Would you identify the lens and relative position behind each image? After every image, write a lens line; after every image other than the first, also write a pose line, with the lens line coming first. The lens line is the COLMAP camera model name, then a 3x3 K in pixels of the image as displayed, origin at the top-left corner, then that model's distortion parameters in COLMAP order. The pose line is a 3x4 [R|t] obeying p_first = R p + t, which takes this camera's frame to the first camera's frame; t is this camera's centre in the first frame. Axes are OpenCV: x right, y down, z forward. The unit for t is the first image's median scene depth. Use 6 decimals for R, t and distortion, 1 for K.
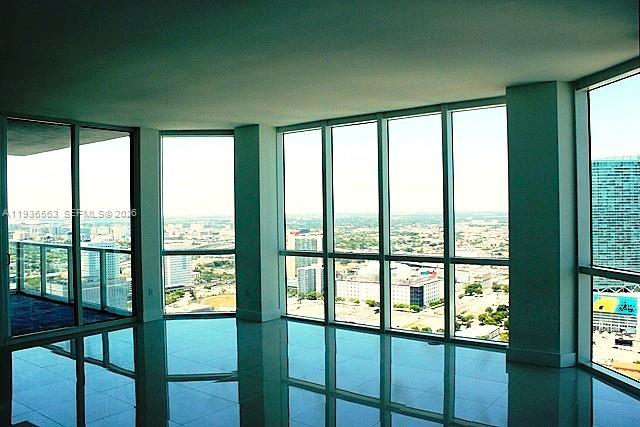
lens RADIAL K [[546.4, 0, 320.8], [0, 546.4, 210.7], [0, 0, 1]] dist [-0.122989, 0.057733]
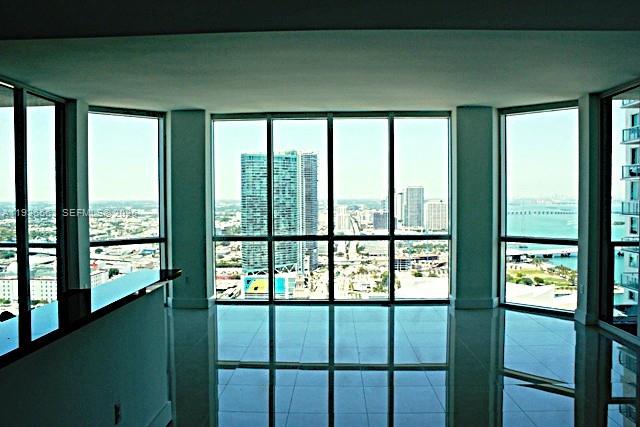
lens RADIAL K [[542.1, 0, 321.5], [0, 542.1, 210.0], [0, 0, 1]] dist [-0.083788, 0.005366]
pose [[0.810374, -0.003311, 0.585903, -0.220162], [-0.007179, 0.999853, 0.015580, 0.003697], [-0.585868, -0.016831, 0.810231, 0.029837]]
